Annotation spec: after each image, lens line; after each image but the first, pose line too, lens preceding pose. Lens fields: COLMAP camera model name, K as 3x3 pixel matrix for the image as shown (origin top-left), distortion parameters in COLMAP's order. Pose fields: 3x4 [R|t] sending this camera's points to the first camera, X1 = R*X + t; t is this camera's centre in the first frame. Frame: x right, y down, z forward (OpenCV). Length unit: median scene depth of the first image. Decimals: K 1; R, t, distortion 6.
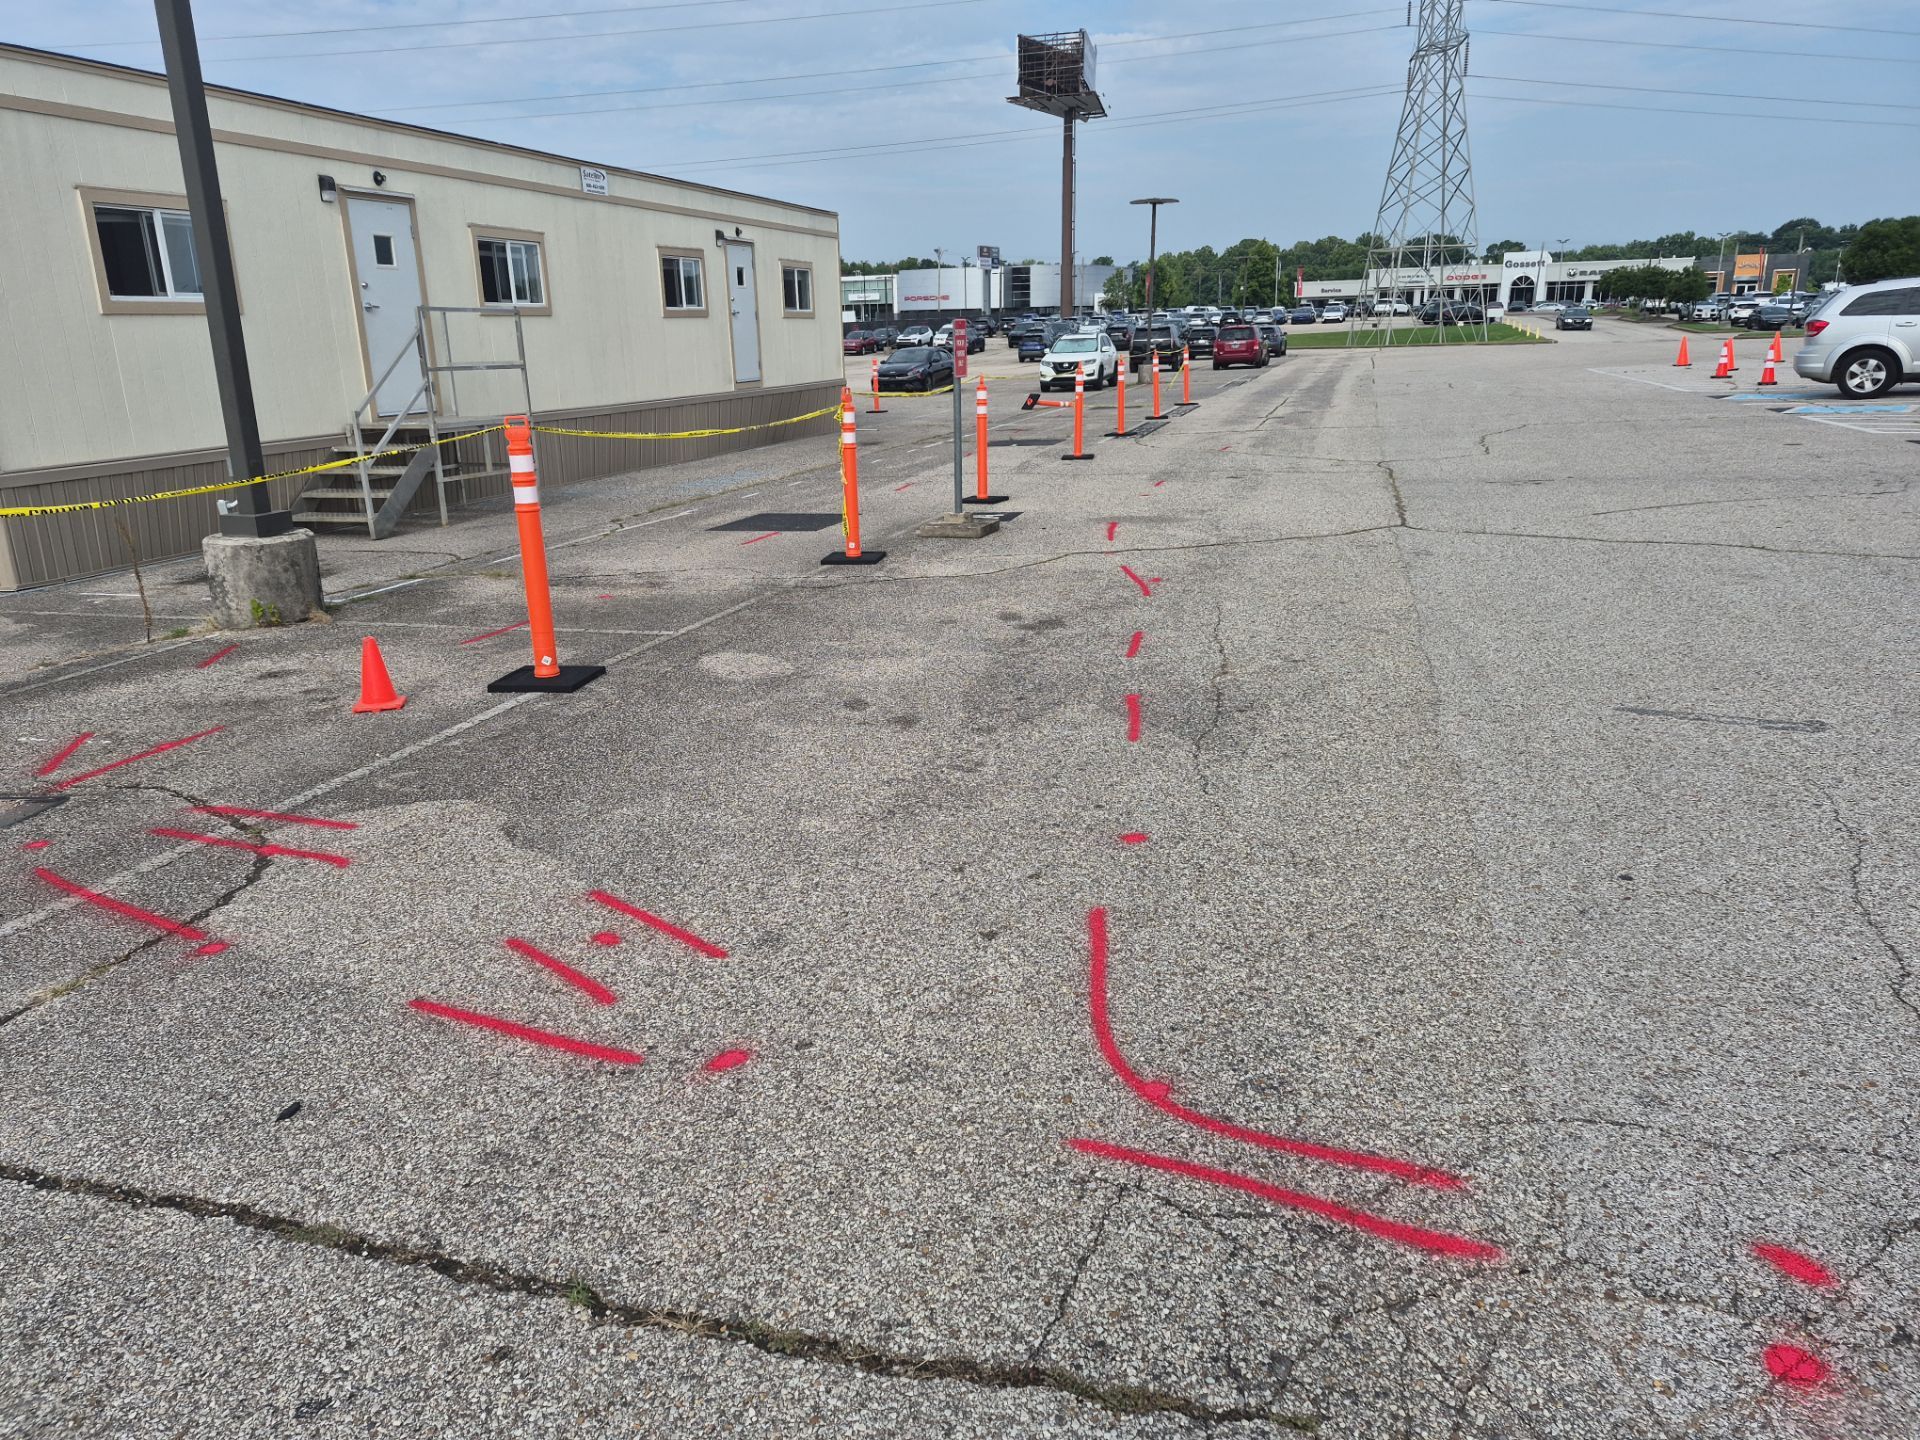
lens RADIAL K [[1345.7, 0, 944.4], [0, 1345.7, 712.1], [0, 0, 1]] dist [0.092818, -0.109316]
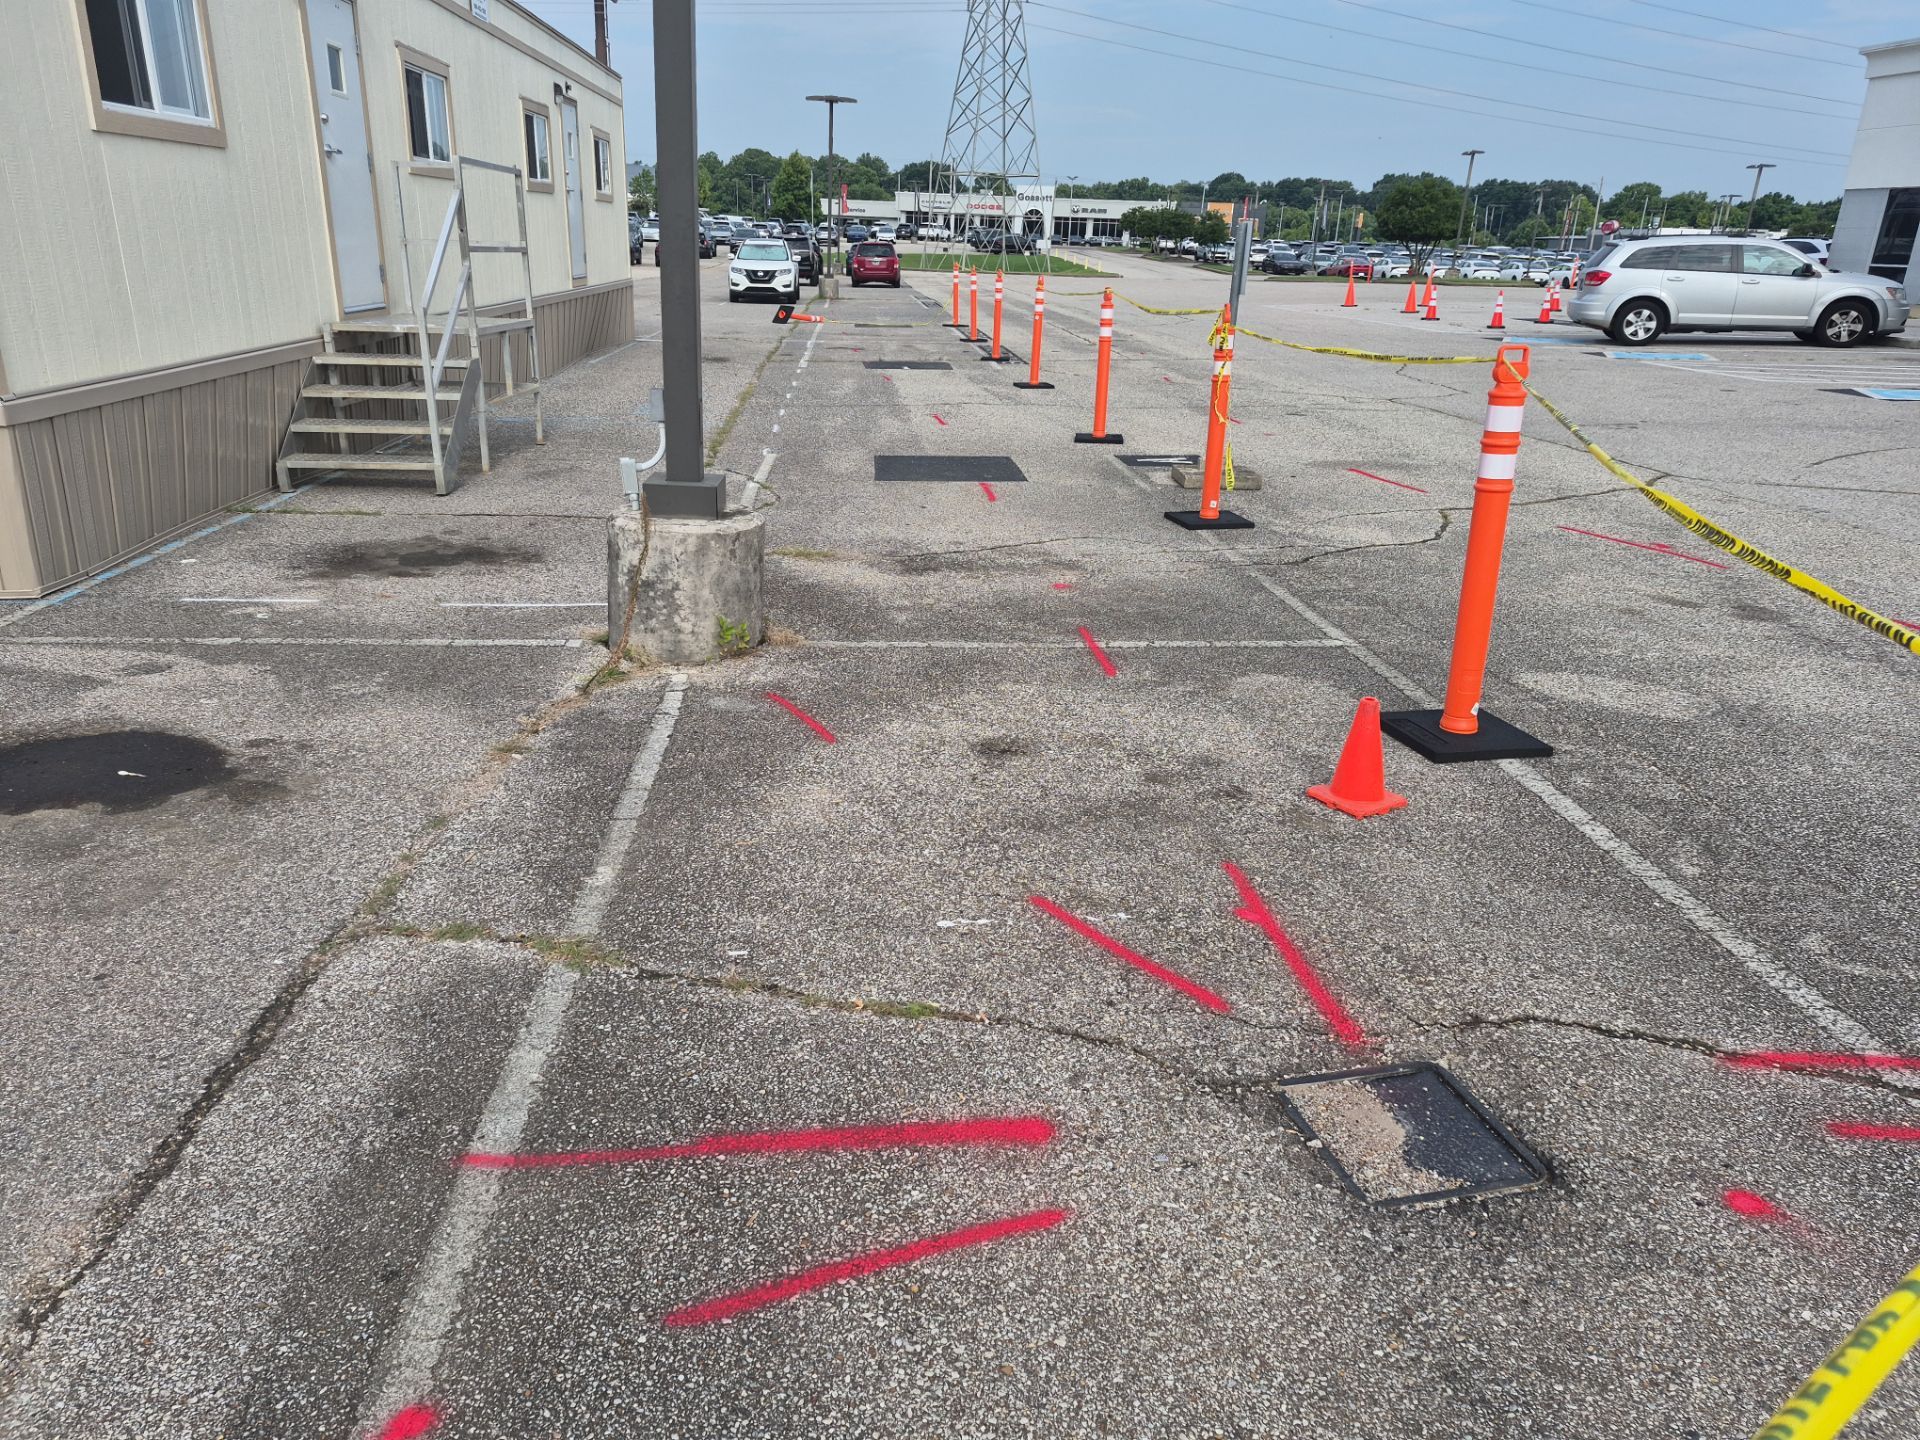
lens RADIAL K [[1351.1, 0, 959.7], [0, 1351.1, 736.1], [0, 0, 1]] dist [0.084305, -0.101242]
pose [[0.935044, -0.067754, 0.347996, -0.273928], [0.041873, 0.995804, 0.081370, -0.032252], [-0.352049, -0.061513, 0.933958, 0.158496]]
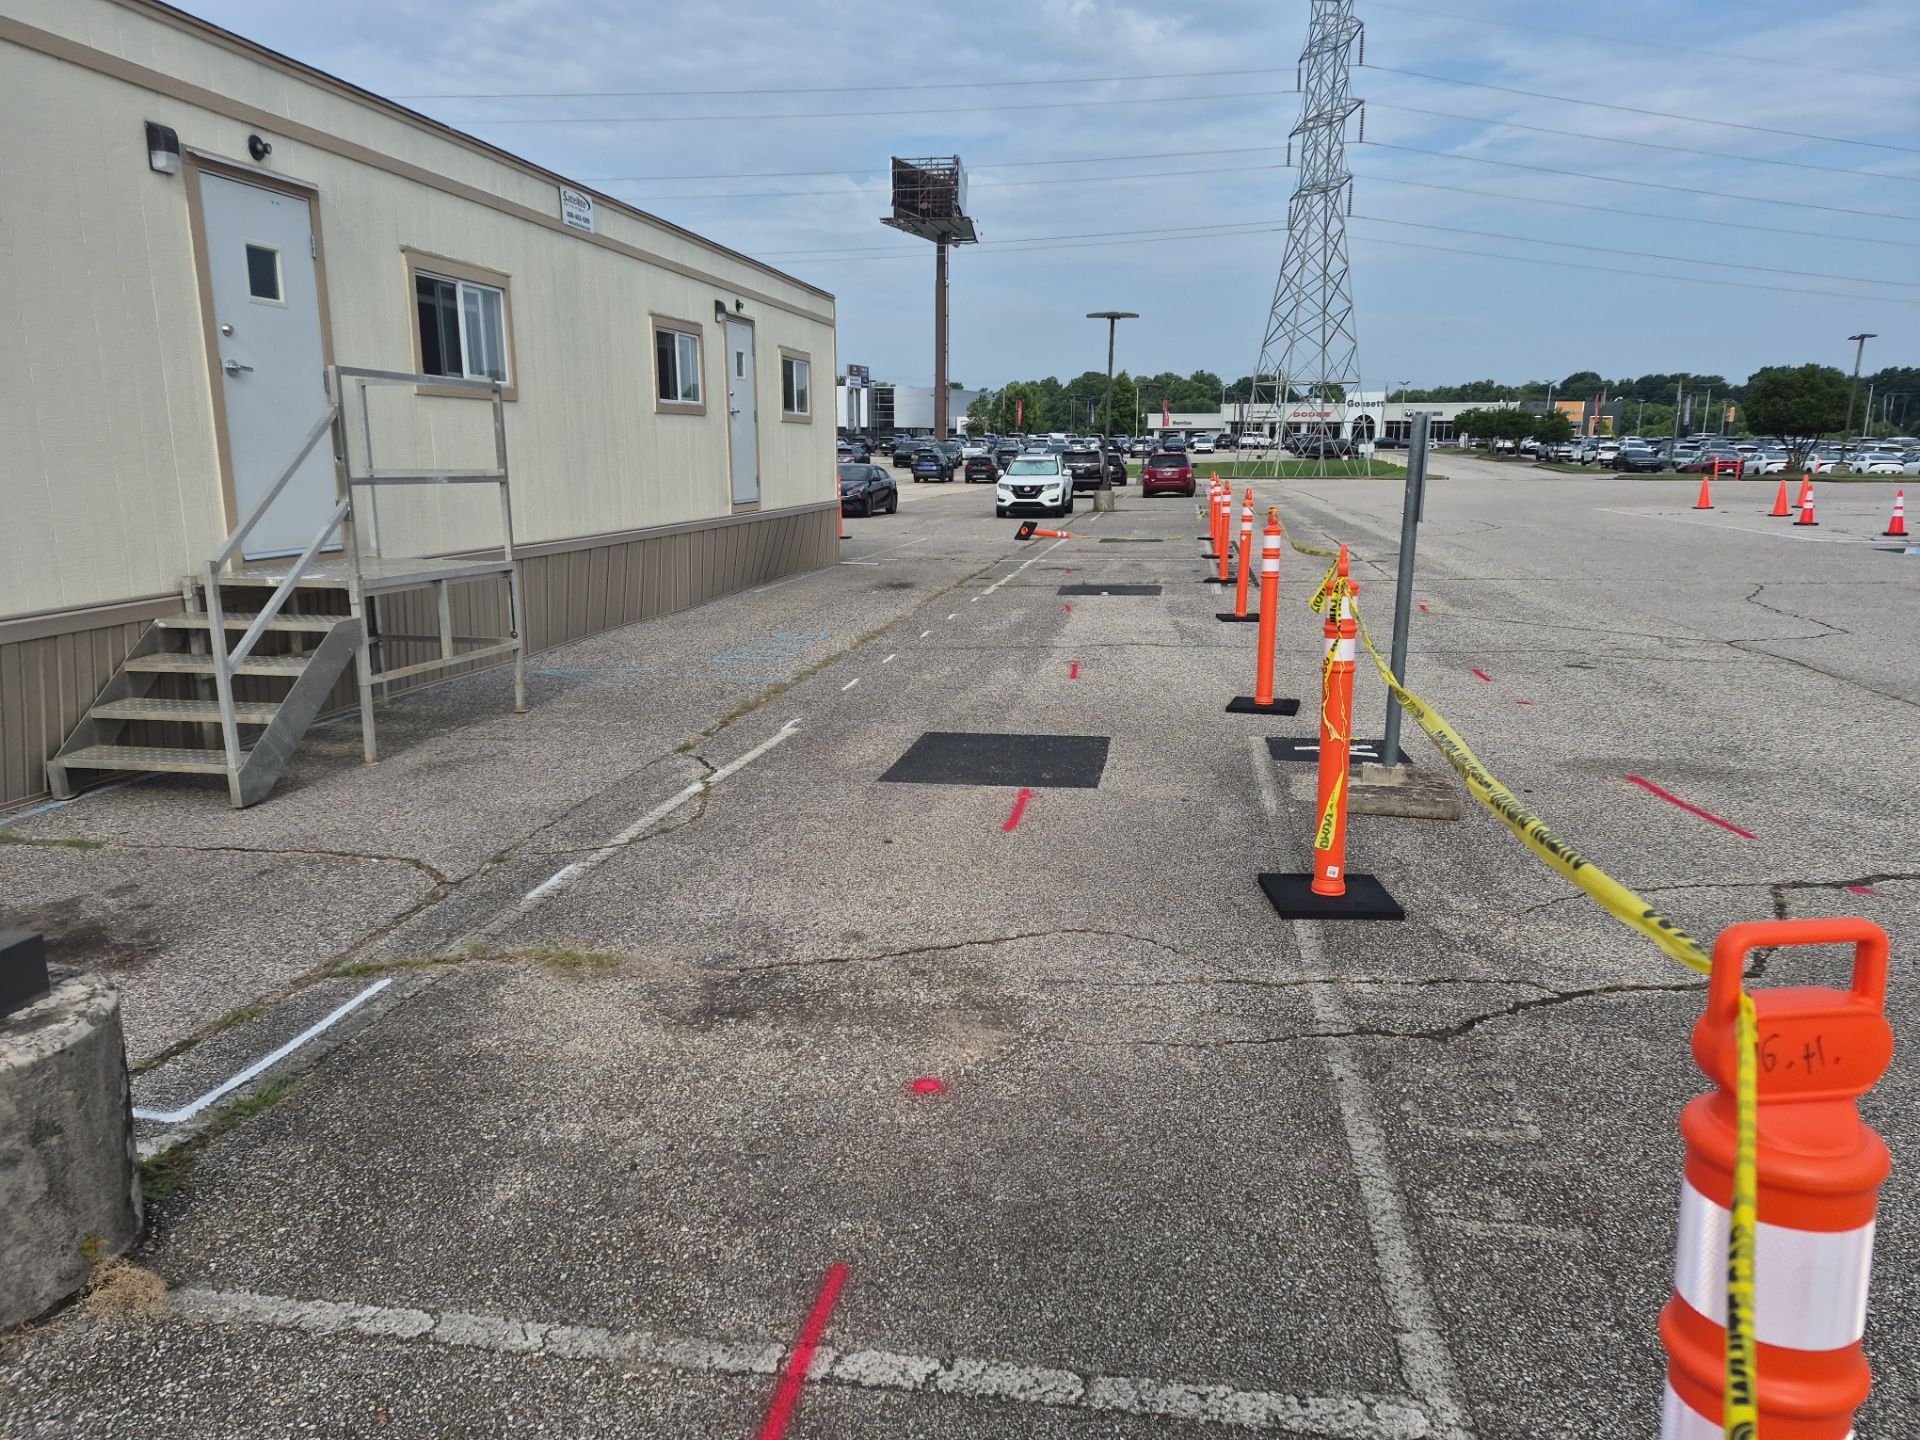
lens RADIAL K [[1351.1, 0, 959.7], [0, 1351.1, 736.1], [0, 0, 1]] dist [0.084305, -0.101242]
pose [[0.992101, 0.003413, 0.125399, -0.140388], [0.005024, 0.997747, -0.066902, -0.076834], [-0.125345, 0.067004, 0.989848, 0.298847]]
